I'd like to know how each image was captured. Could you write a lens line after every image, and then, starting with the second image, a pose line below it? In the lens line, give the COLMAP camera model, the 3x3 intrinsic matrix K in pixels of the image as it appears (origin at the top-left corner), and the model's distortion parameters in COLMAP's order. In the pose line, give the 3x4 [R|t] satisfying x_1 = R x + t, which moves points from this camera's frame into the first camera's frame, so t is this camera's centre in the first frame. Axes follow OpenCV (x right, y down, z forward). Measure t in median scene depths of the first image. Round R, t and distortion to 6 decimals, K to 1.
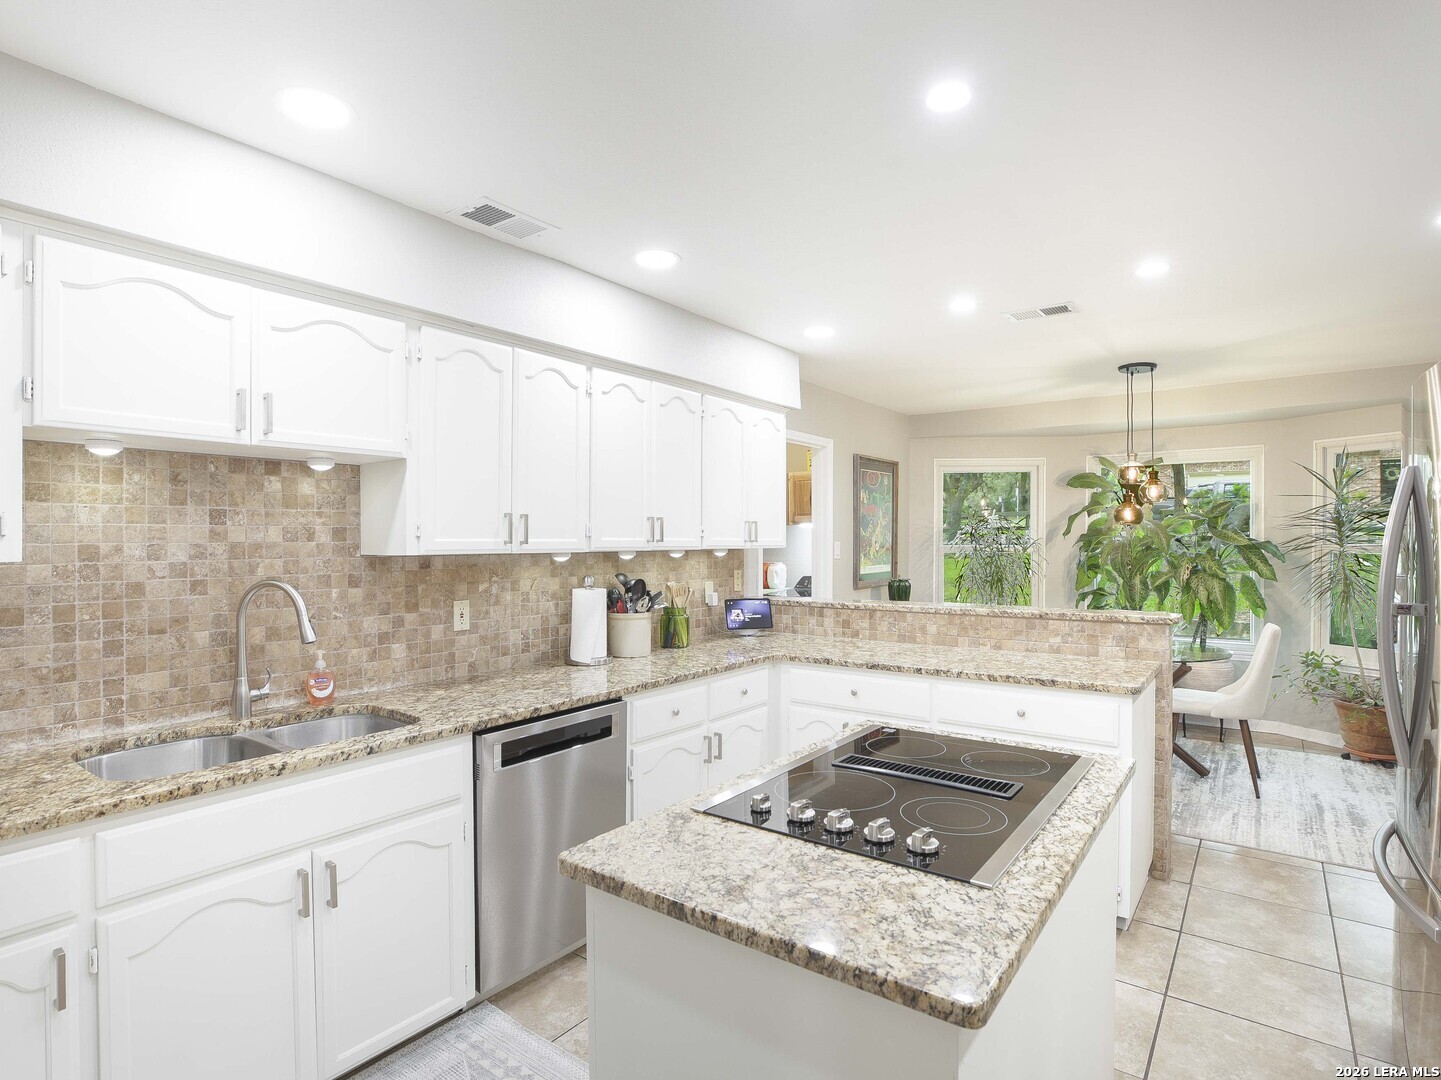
lens RADIAL K [[754.9, 0, 722.3], [0, 754.9, 539.4], [0, 0, 1]] dist [-0.040749, 0.006987]
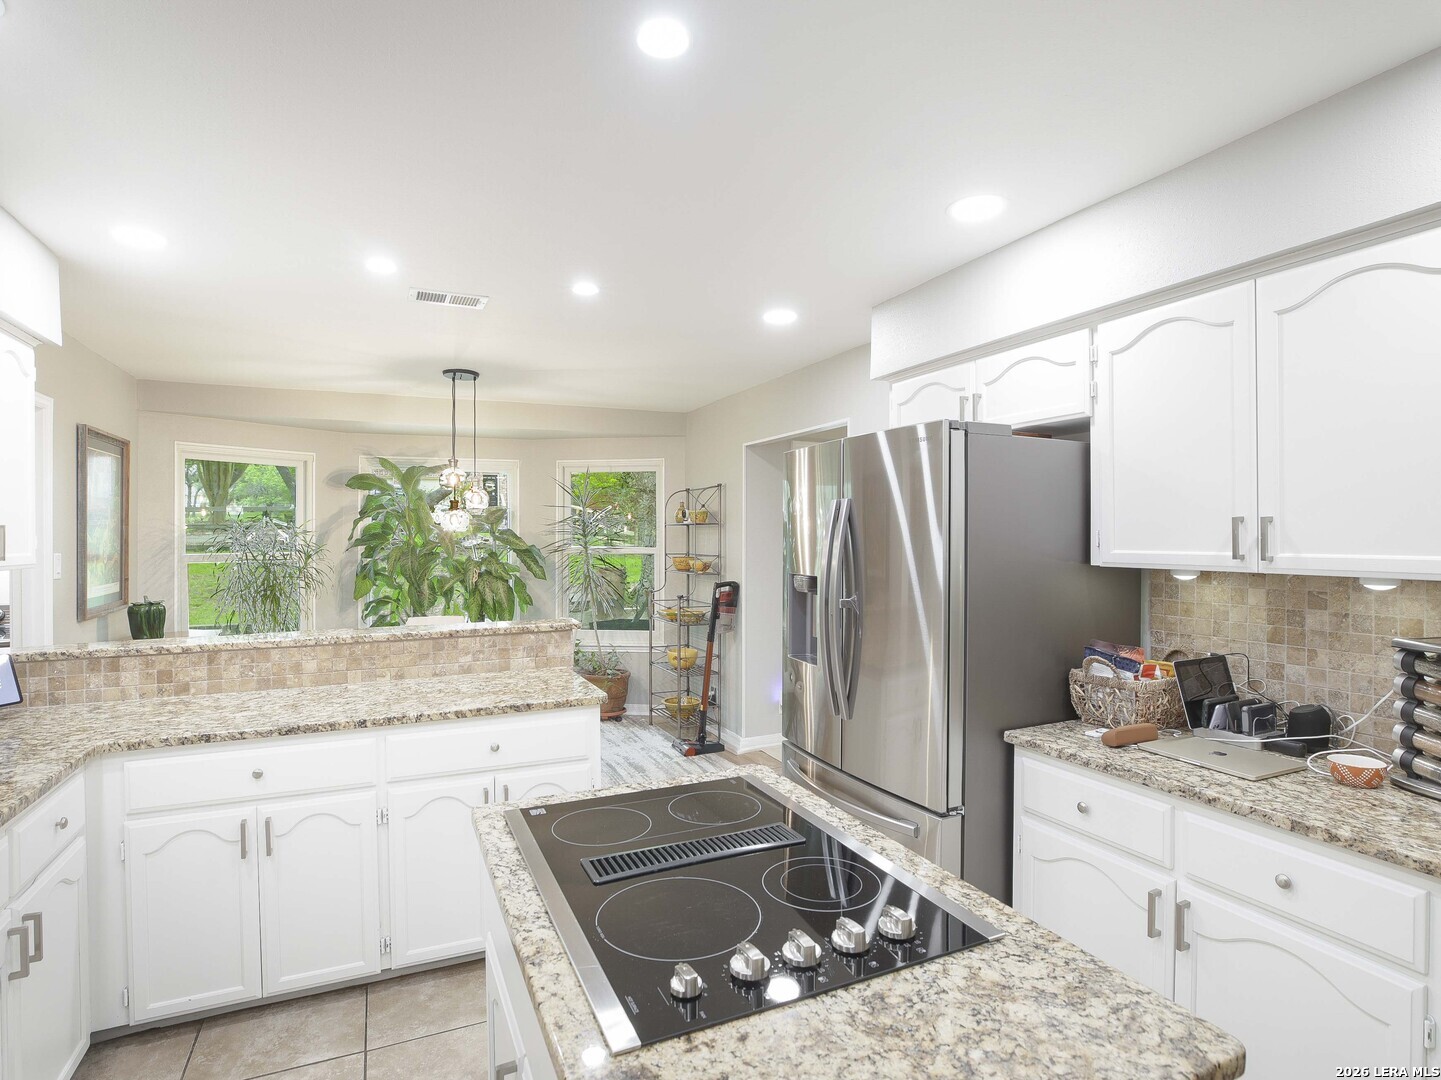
lens RADIAL K [[754.9, 0, 720.9], [0, 754.9, 538.2], [0, 0, 1]] dist [-0.040749, 0.006987]
pose [[0.483187, -0.004383, 0.875506, -0.227882], [0.003978, 0.999988, 0.002811, -0.016783], [-0.875508, 0.002124, 0.483199, 0.300422]]
